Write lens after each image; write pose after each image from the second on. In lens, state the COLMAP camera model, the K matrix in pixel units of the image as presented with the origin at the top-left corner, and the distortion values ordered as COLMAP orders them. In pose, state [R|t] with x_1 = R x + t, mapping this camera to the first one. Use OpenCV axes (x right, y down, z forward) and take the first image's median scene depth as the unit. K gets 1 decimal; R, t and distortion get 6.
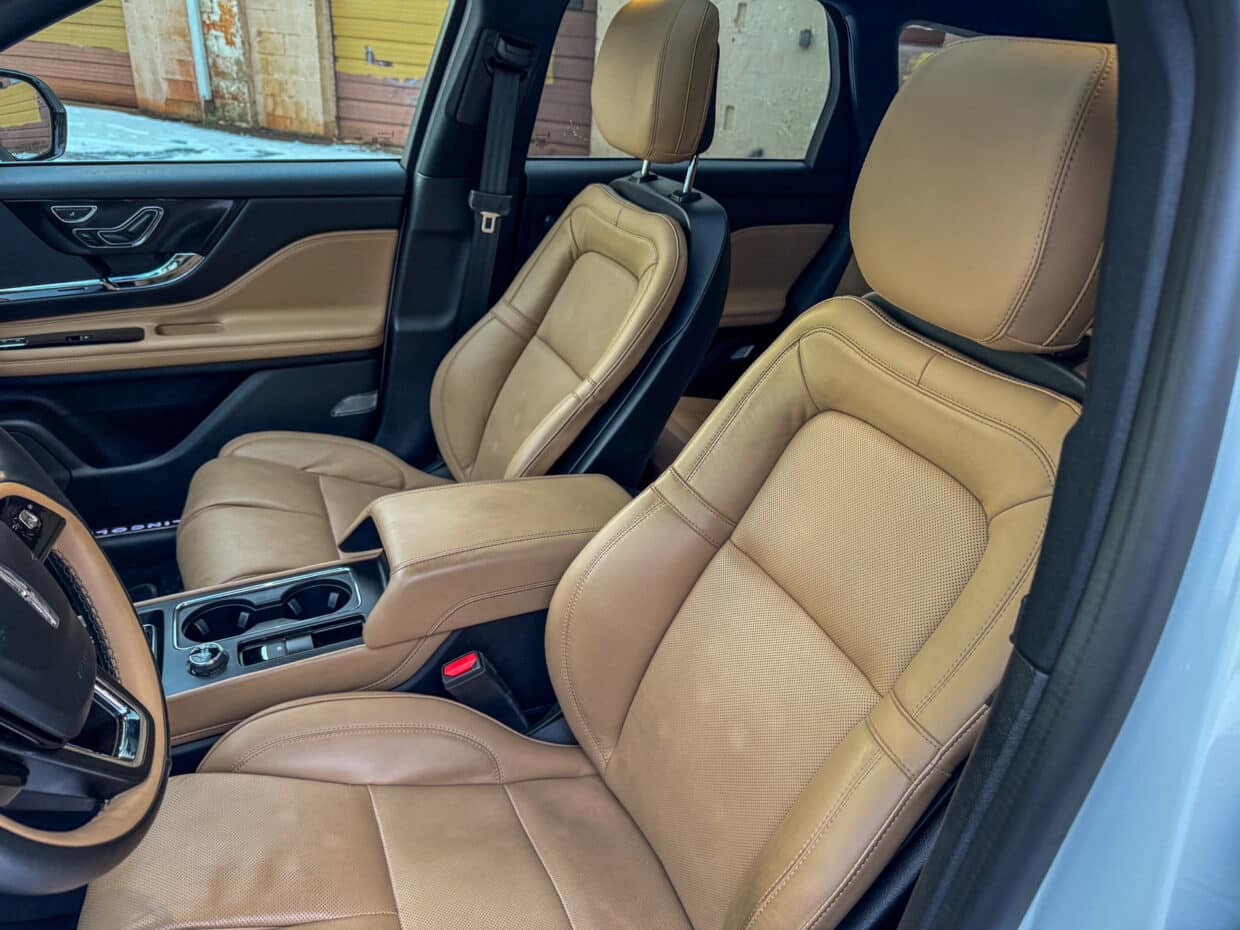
lens RADIAL K [[871.6, 0, 621.5], [0, 871.6, 462.6], [0, 0, 1]] dist [0.004416, -0.000331]
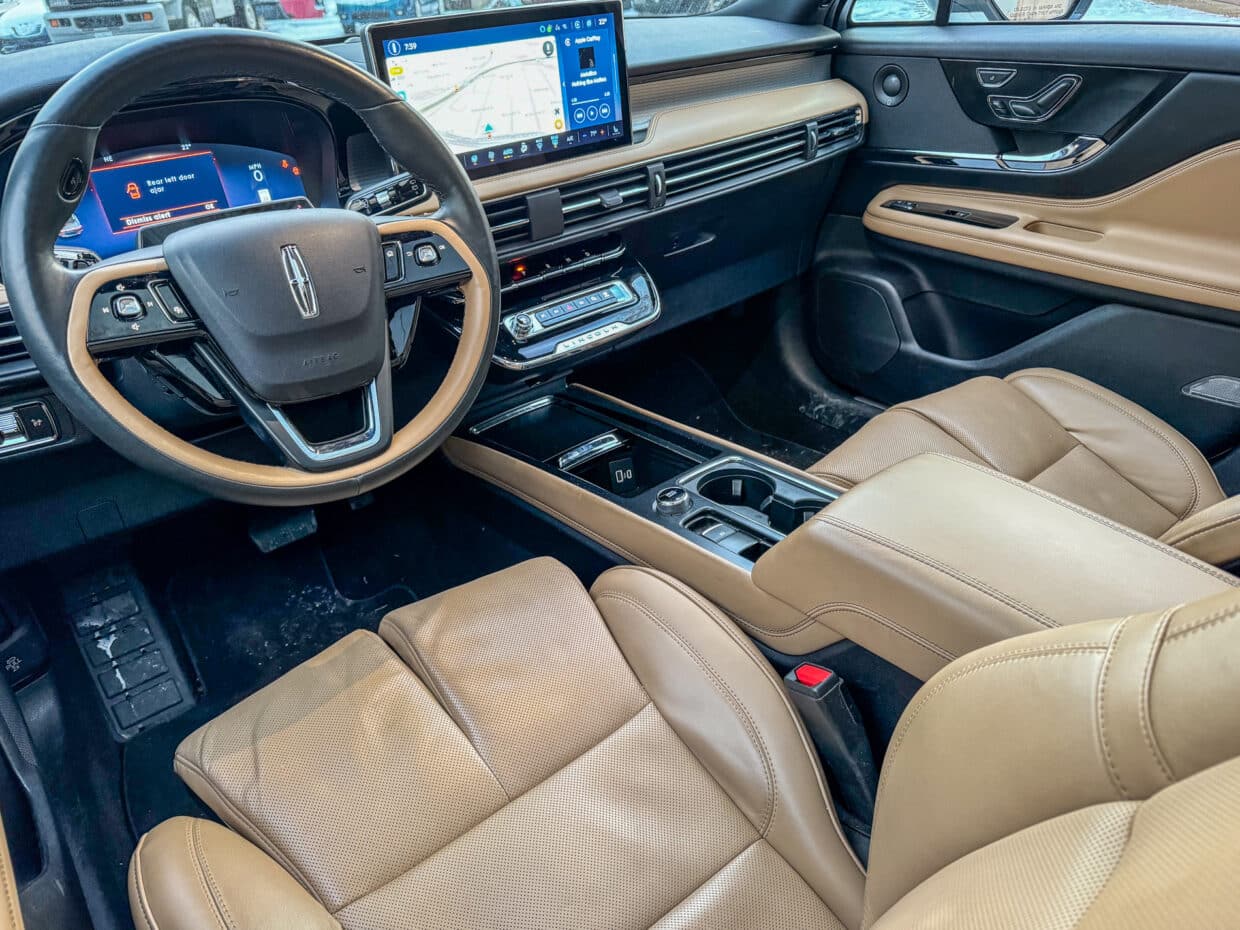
lens RADIAL K [[871.6, 0, 620.8], [0, 871.6, 468.0], [0, 0, 1]] dist [0.004416, -0.000331]
pose [[0.256230, 0.420452, -0.870383, 0.234418], [-0.361058, 0.876899, 0.317309, -0.067592], [0.896651, 0.232955, 0.376496, 0.364196]]
